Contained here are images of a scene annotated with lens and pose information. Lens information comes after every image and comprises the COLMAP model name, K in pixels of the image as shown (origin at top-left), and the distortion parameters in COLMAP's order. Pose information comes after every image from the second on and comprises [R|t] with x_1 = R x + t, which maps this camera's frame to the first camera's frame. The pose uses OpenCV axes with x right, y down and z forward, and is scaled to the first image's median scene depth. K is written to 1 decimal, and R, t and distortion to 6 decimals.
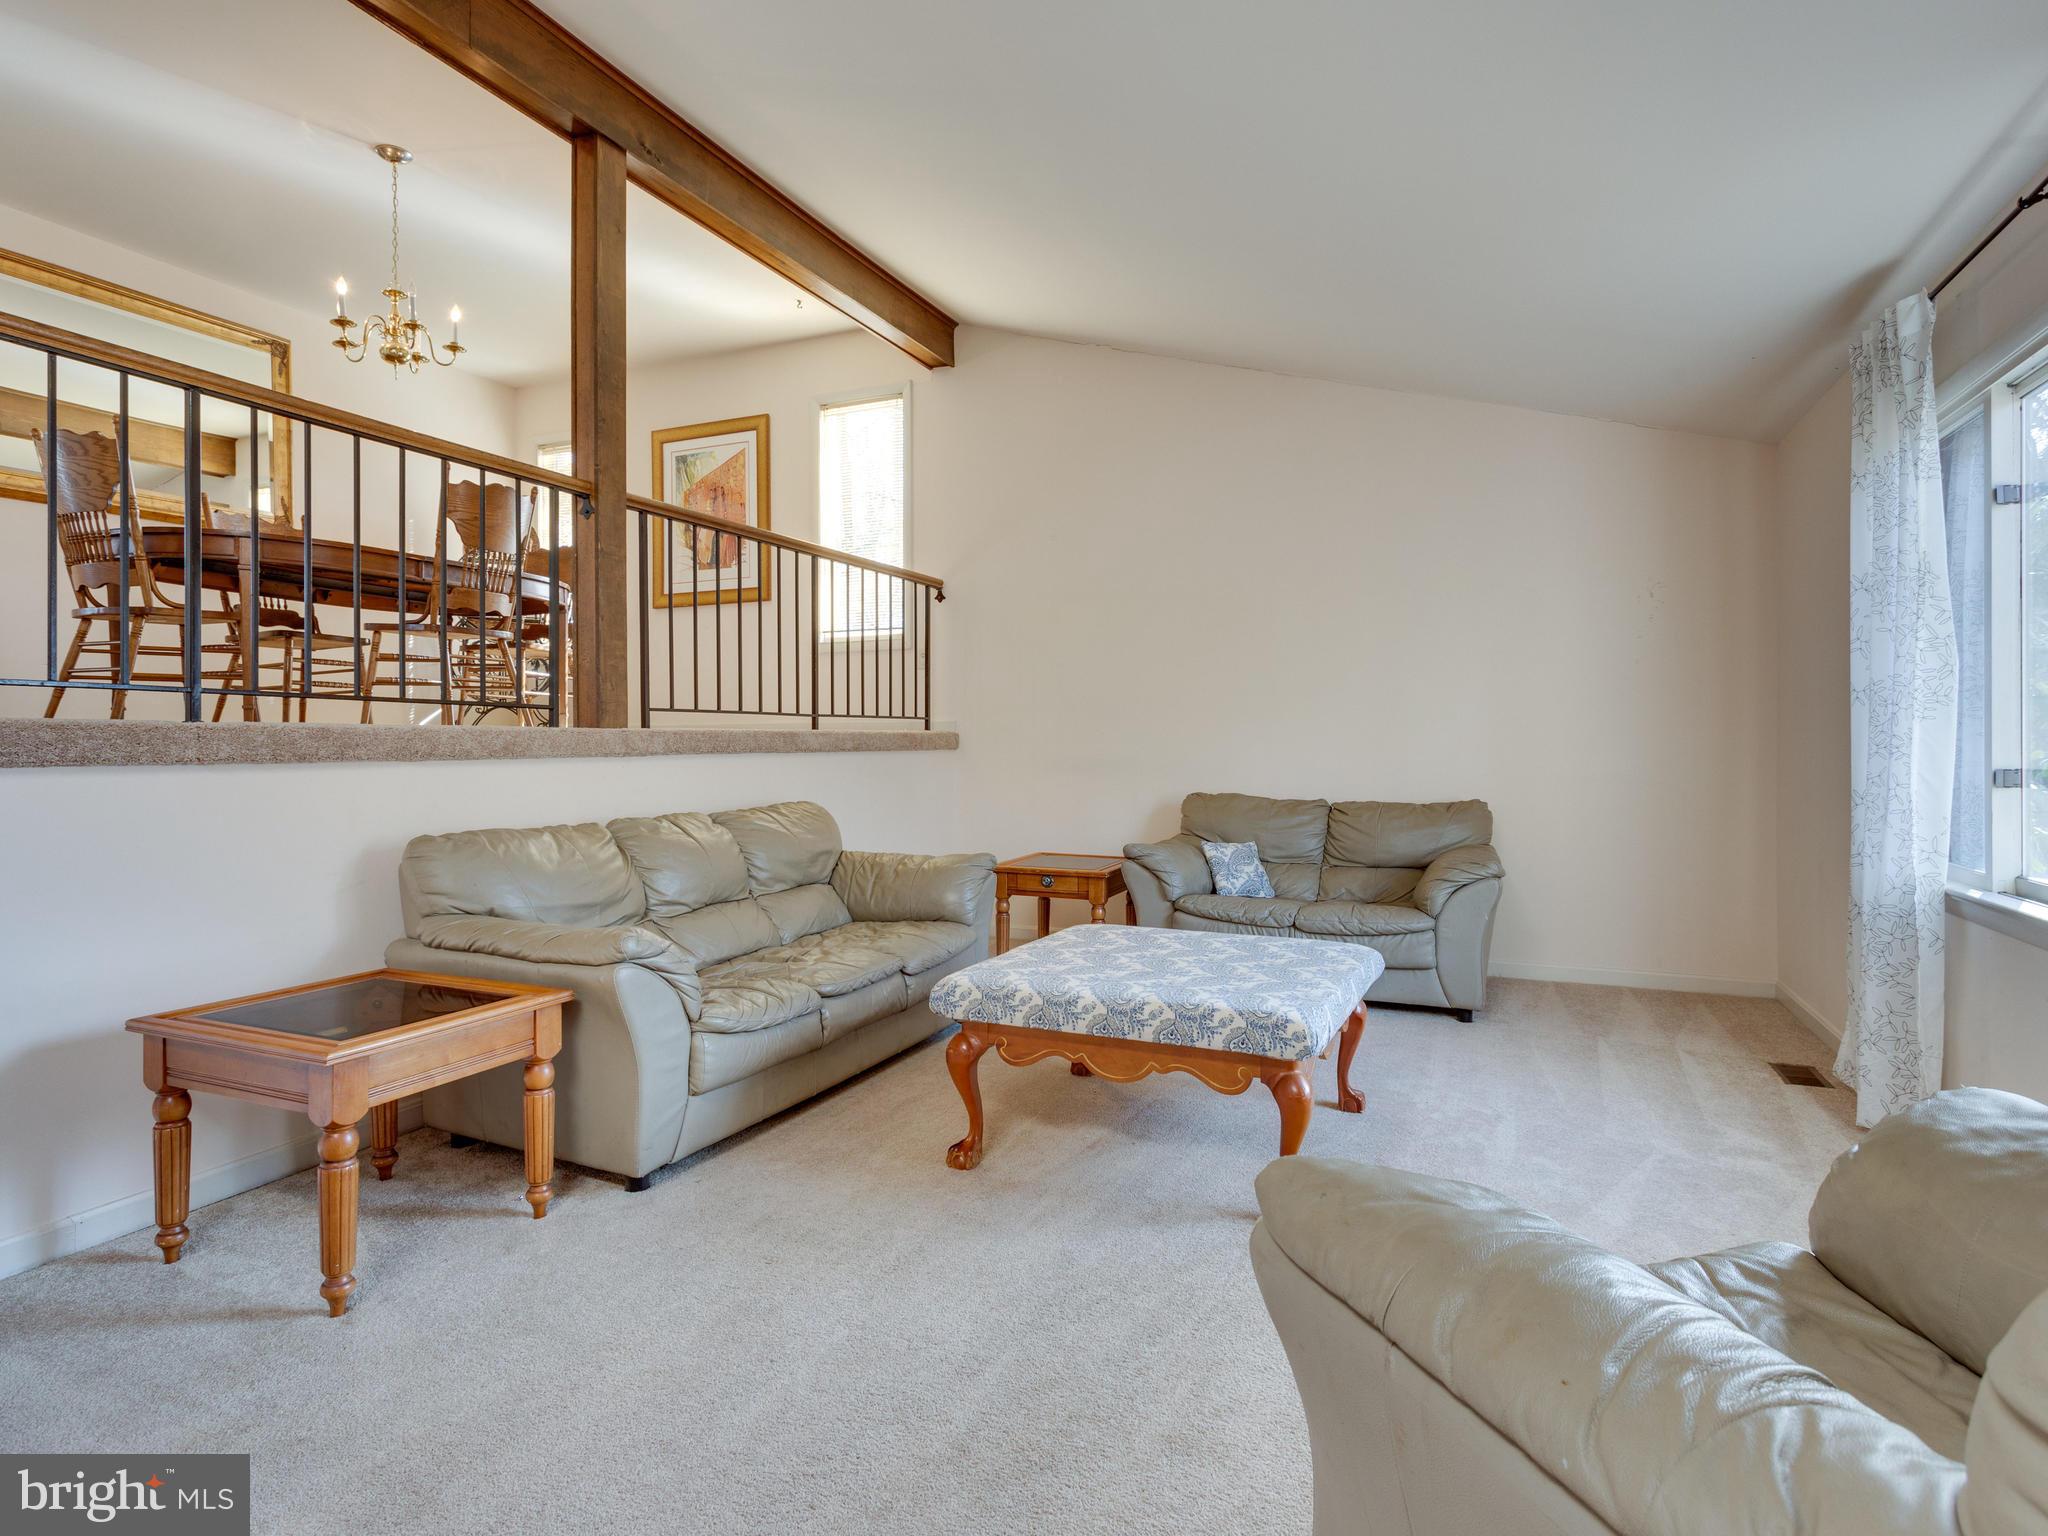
lens RADIAL K [[1111.1, 0, 1029.0], [0, 1111.1, 765.2], [0, 0, 1]] dist [-0.001480, 0.001132]
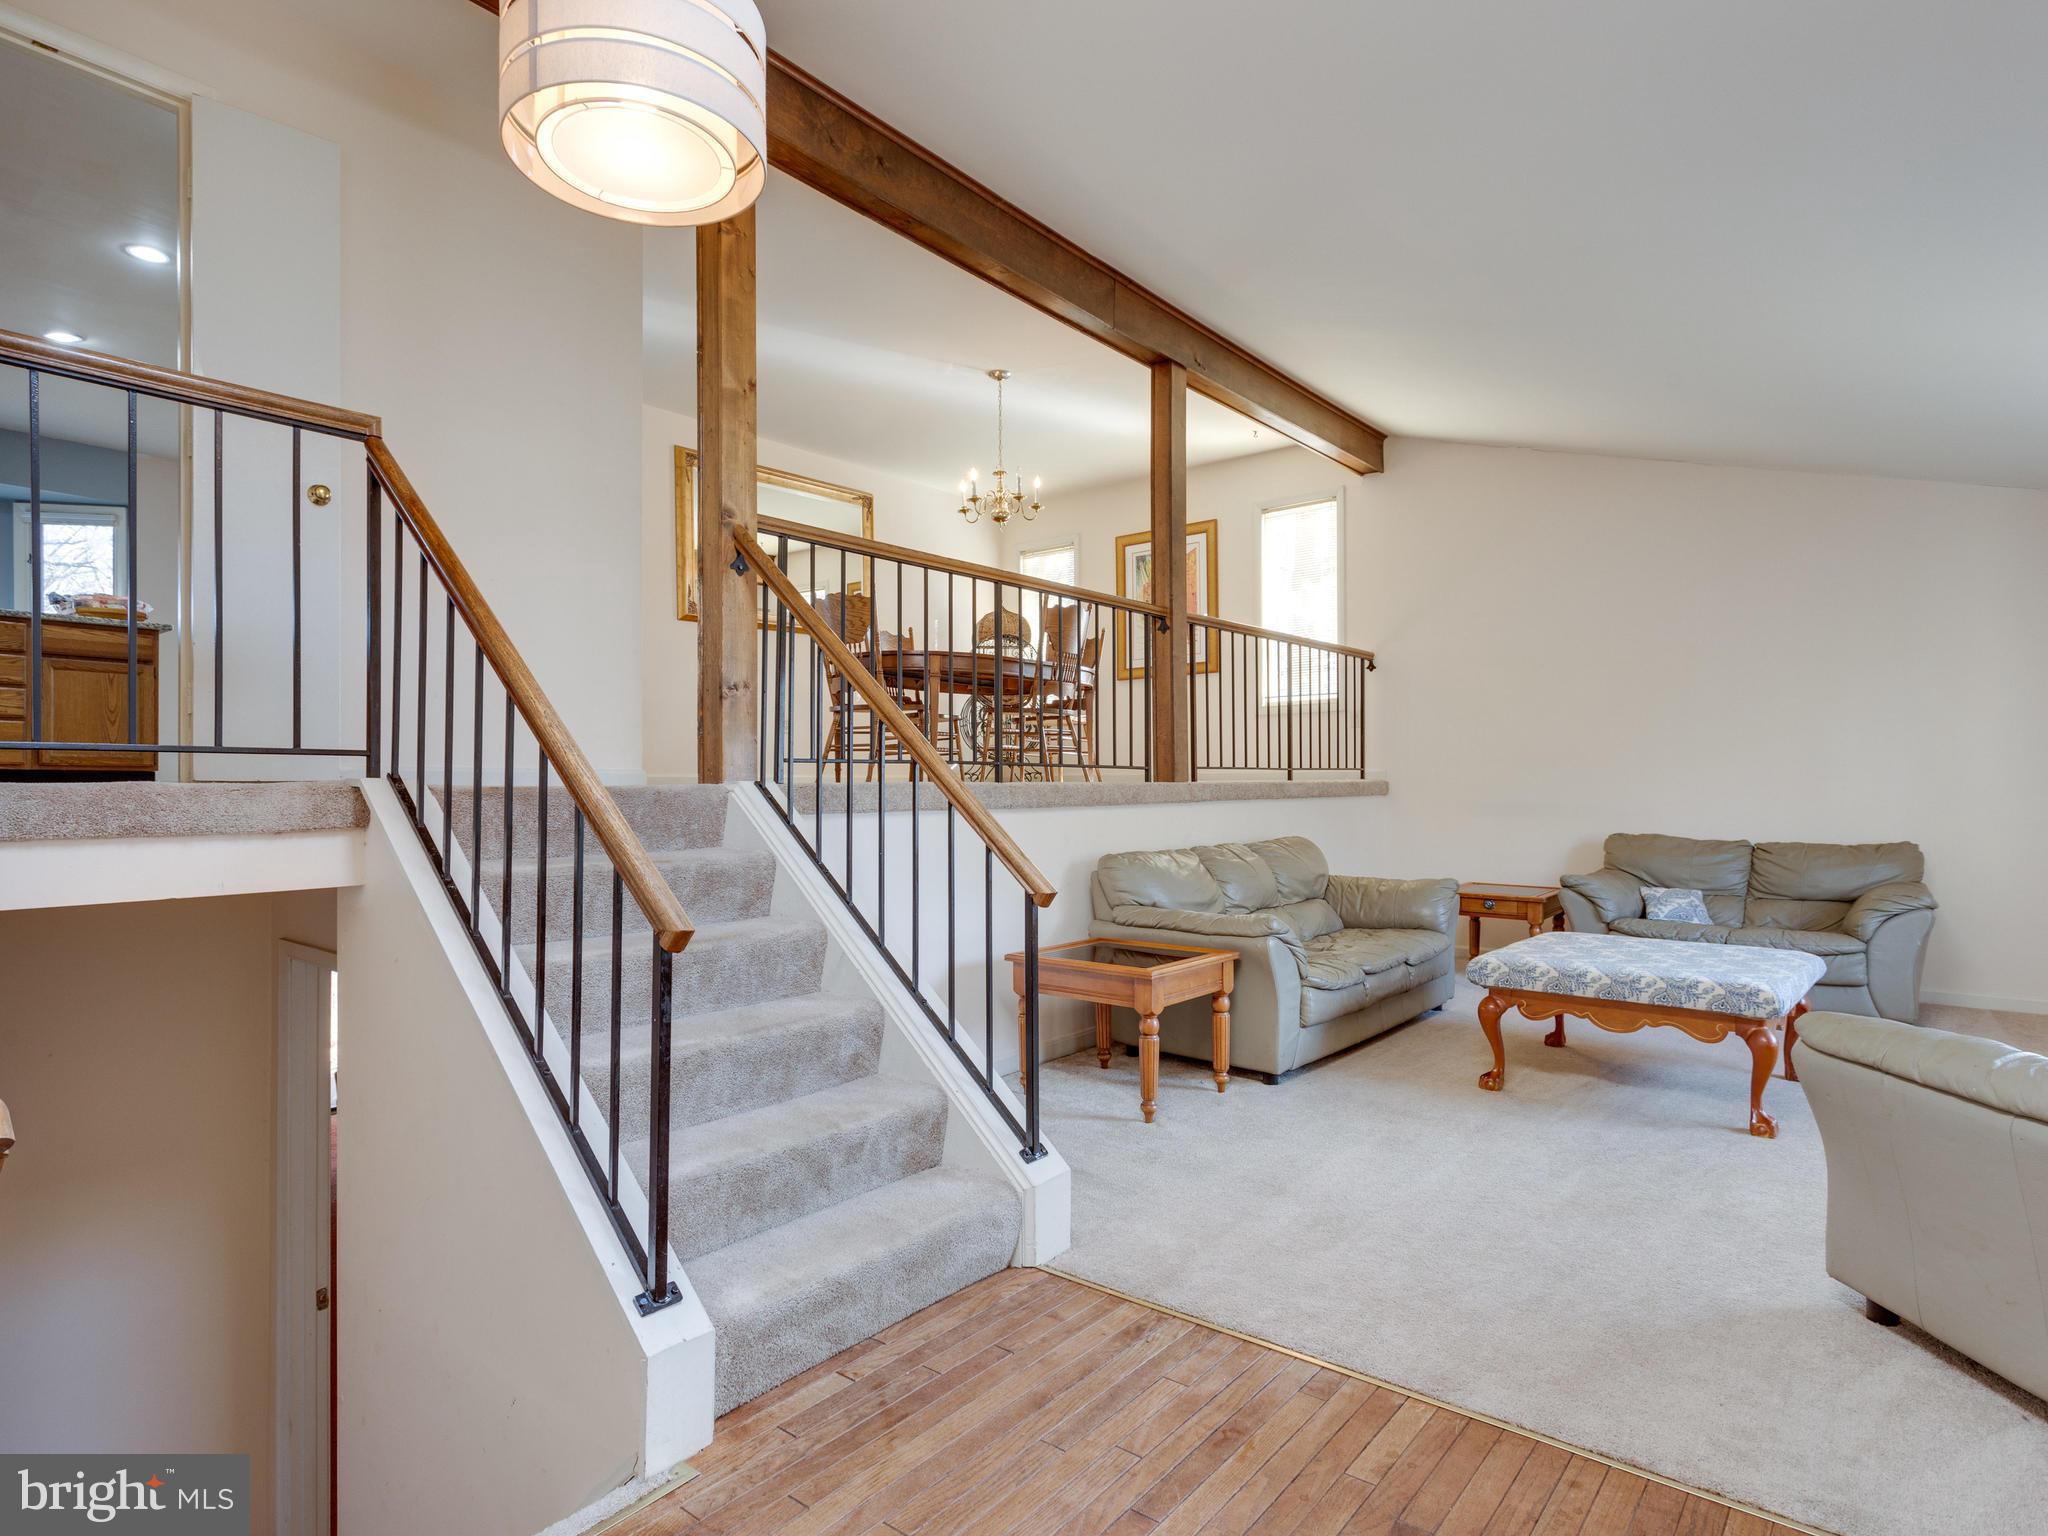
lens RADIAL K [[1115.8, 0, 1016.0], [0, 1115.8, 800.3], [0, 0, 1]] dist [0.001365, 0.001047]
pose [[0.960370, 0.001736, -0.278722, -0.161275], [-0.002981, 0.999987, -0.004044, -0.003778], [0.278711, 0.004715, 0.960363, -0.366581]]
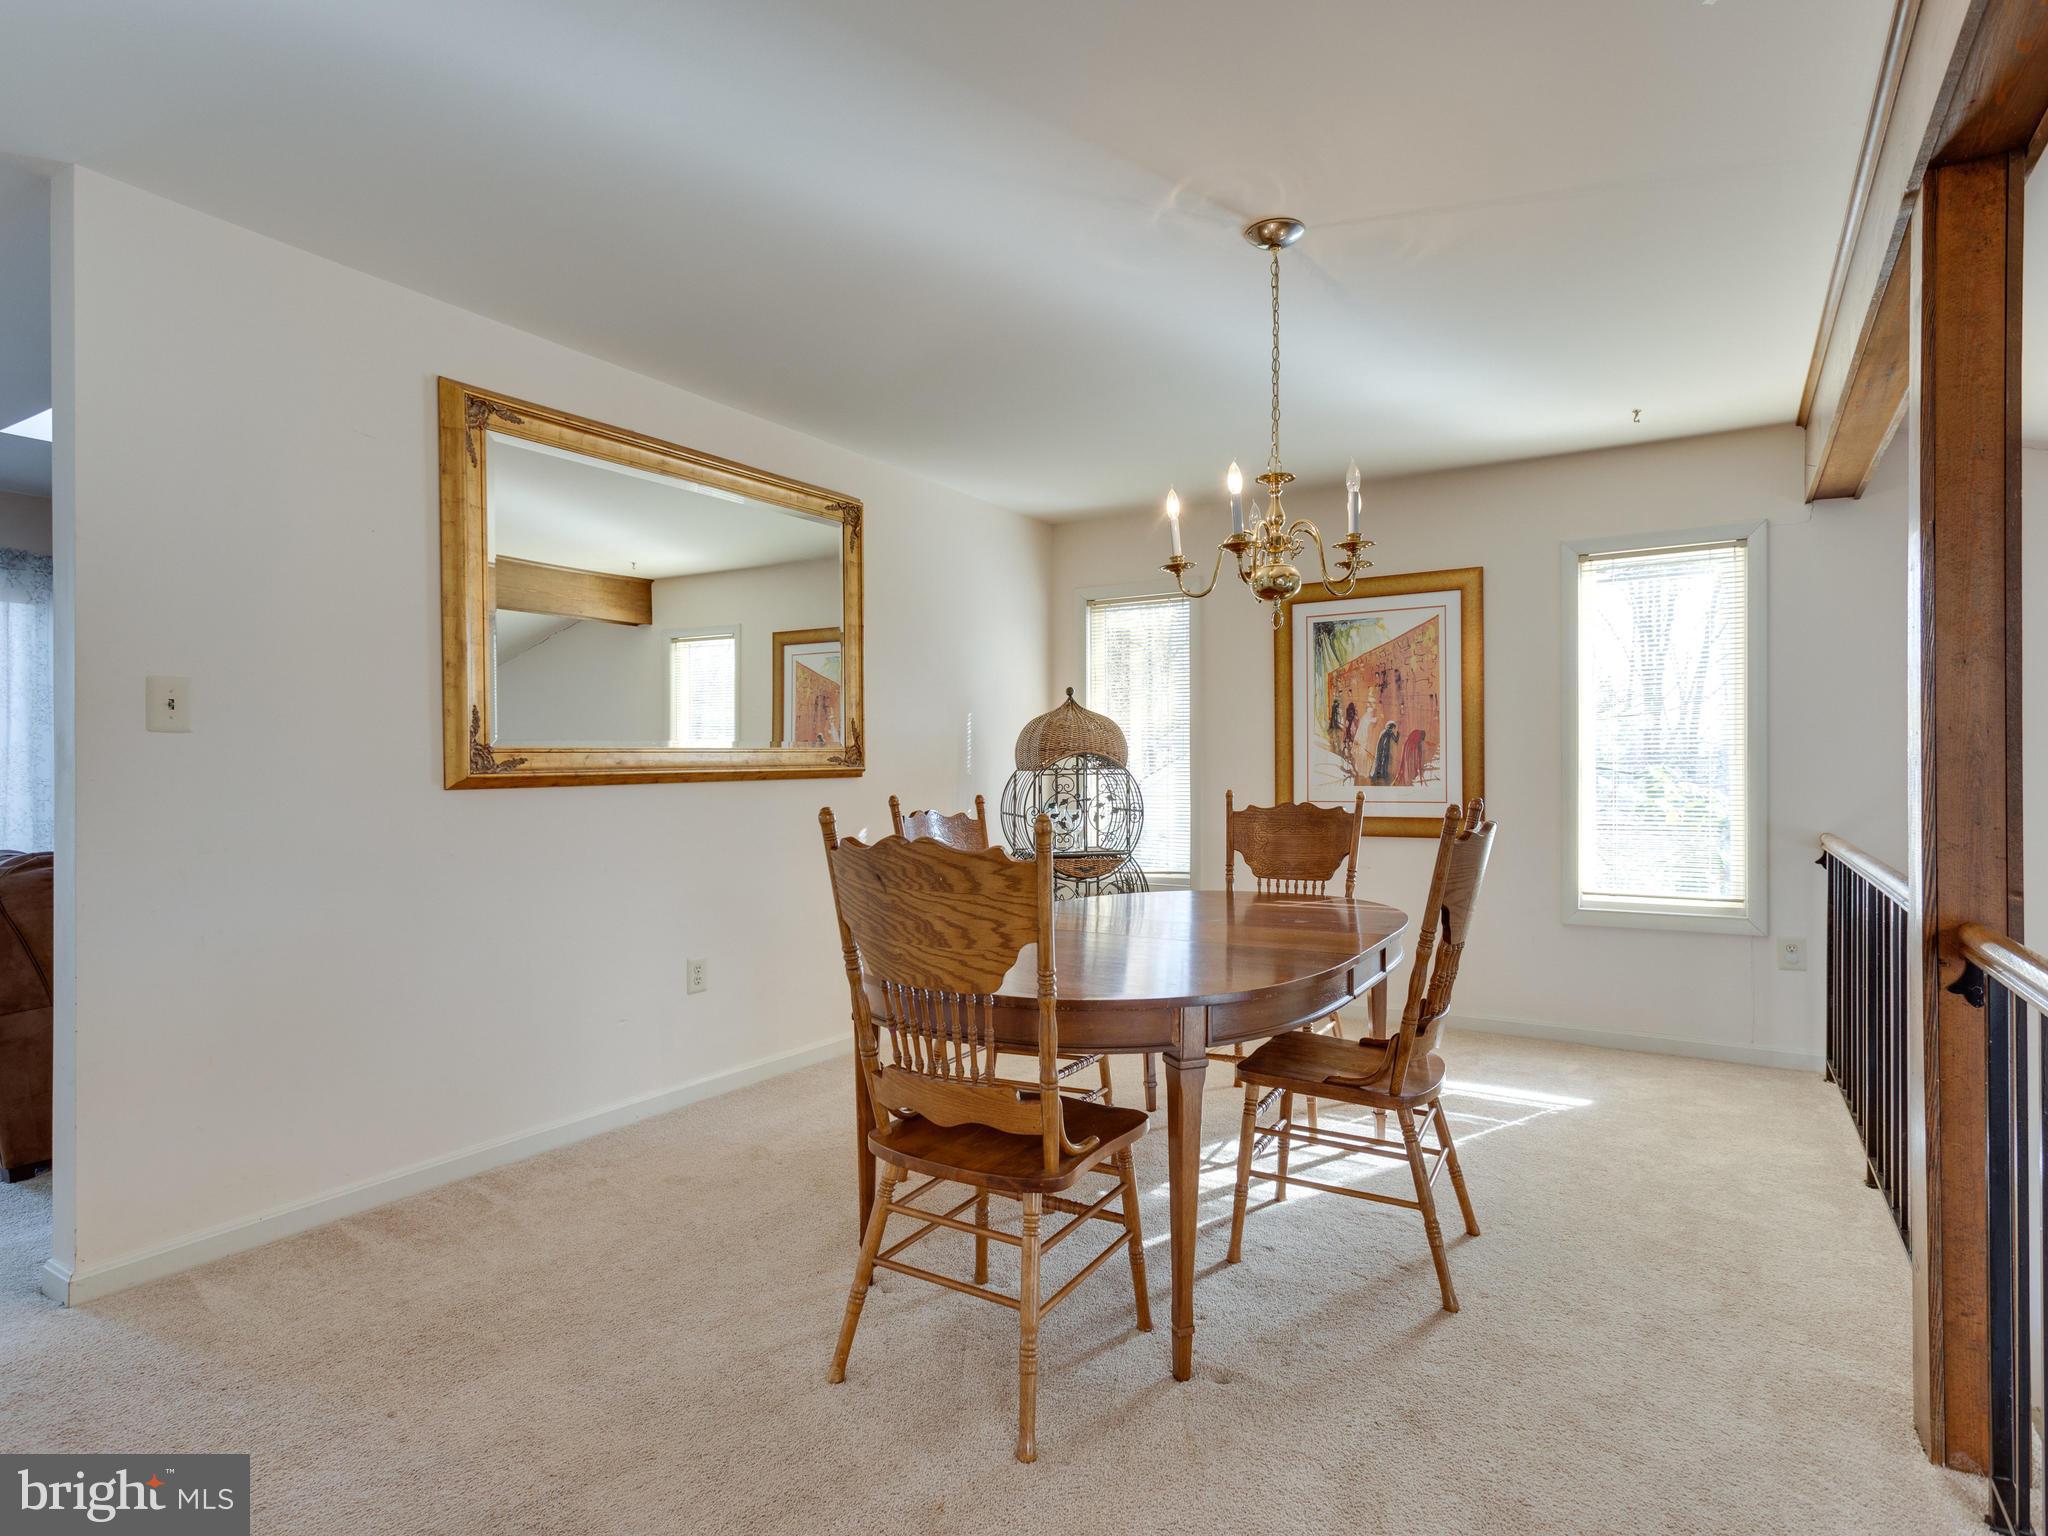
lens RADIAL K [[1111.1, 0, 1029.0], [0, 1111.1, 765.2], [0, 0, 1]] dist [-0.001480, 0.001132]
pose [[0.989807, -0.003552, -0.142370, -0.639272], [-0.000158, 0.999661, -0.026033, -0.270970], [0.142414, 0.025790, 0.989471, 0.437891]]
